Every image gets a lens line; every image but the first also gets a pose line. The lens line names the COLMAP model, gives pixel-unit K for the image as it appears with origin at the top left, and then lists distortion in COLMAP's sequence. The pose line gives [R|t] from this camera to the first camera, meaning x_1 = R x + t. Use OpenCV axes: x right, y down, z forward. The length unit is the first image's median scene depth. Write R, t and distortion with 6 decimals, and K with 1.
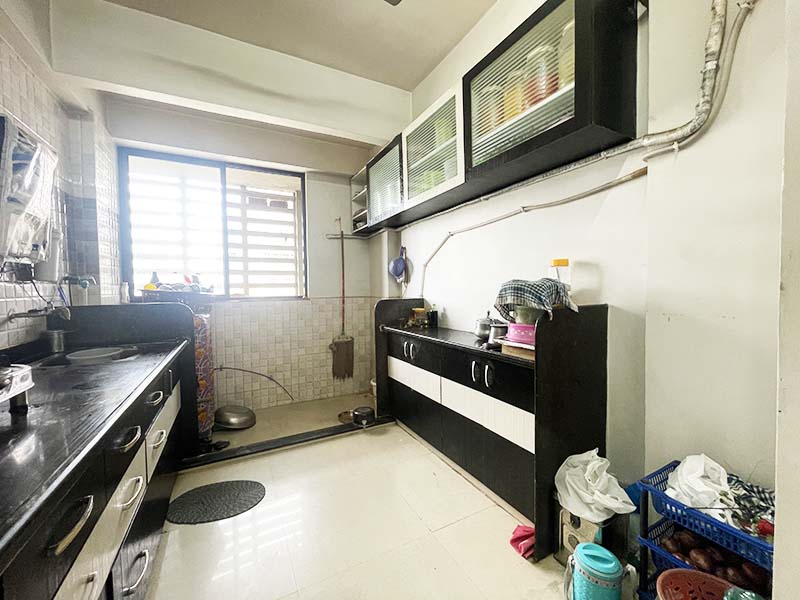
lens RADIAL K [[322.6, 0, 400.0], [0, 322.6, 300.0], [0, 0, 1]] dist [-0.002582, -0.000235]
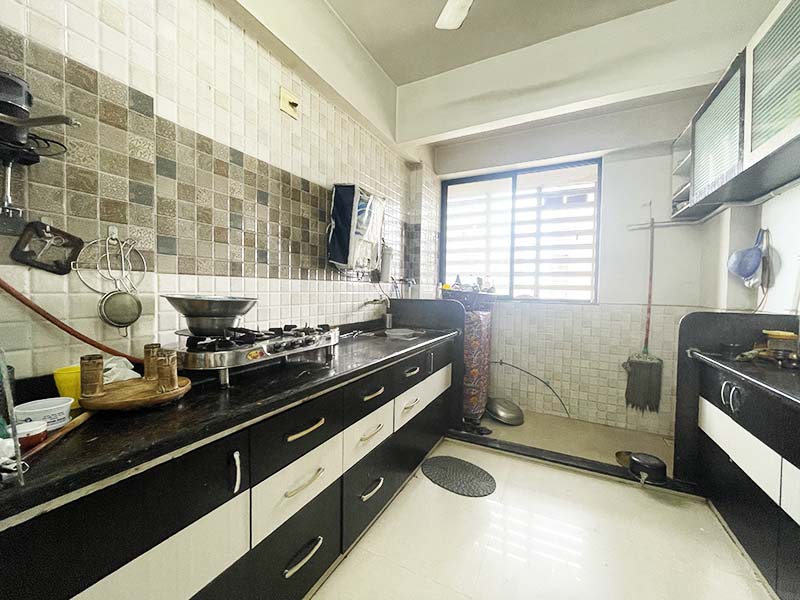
lens RADIAL K [[322.6, 0, 400.0], [0, 322.6, 300.0], [0, 0, 1]] dist [-0.002582, -0.000235]
pose [[0.575688, 0.051149, -0.816068, 0.119371], [-0.054650, 0.998217, 0.024013, -0.006592], [0.815841, 0.030774, 0.577457, 0.085356]]
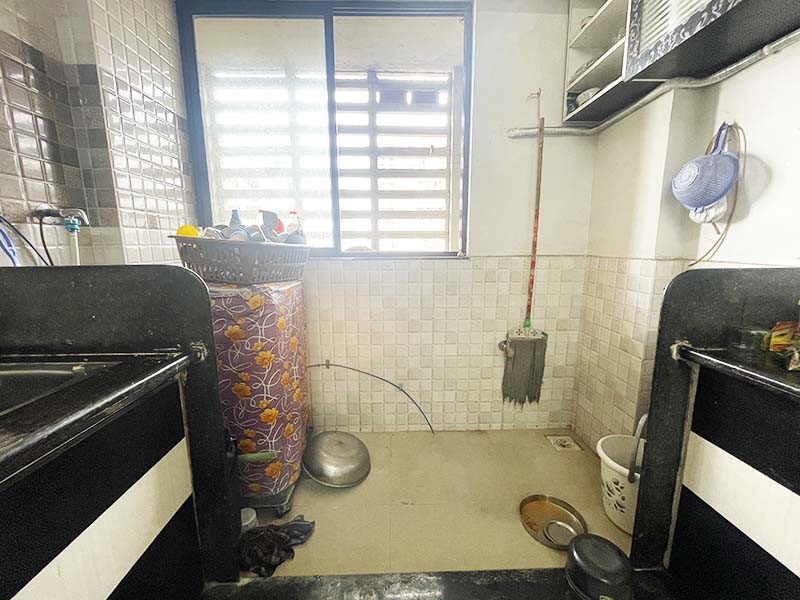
lens RADIAL K [[322.6, 0, 400.0], [0, 322.6, 300.0], [0, 0, 1]] dist [-0.002582, -0.000235]
pose [[0.898988, 0.082030, -0.430223, -0.156333], [-0.022867, 0.989755, 0.140933, -0.007742], [0.437376, -0.116860, 0.891654, 0.488114]]
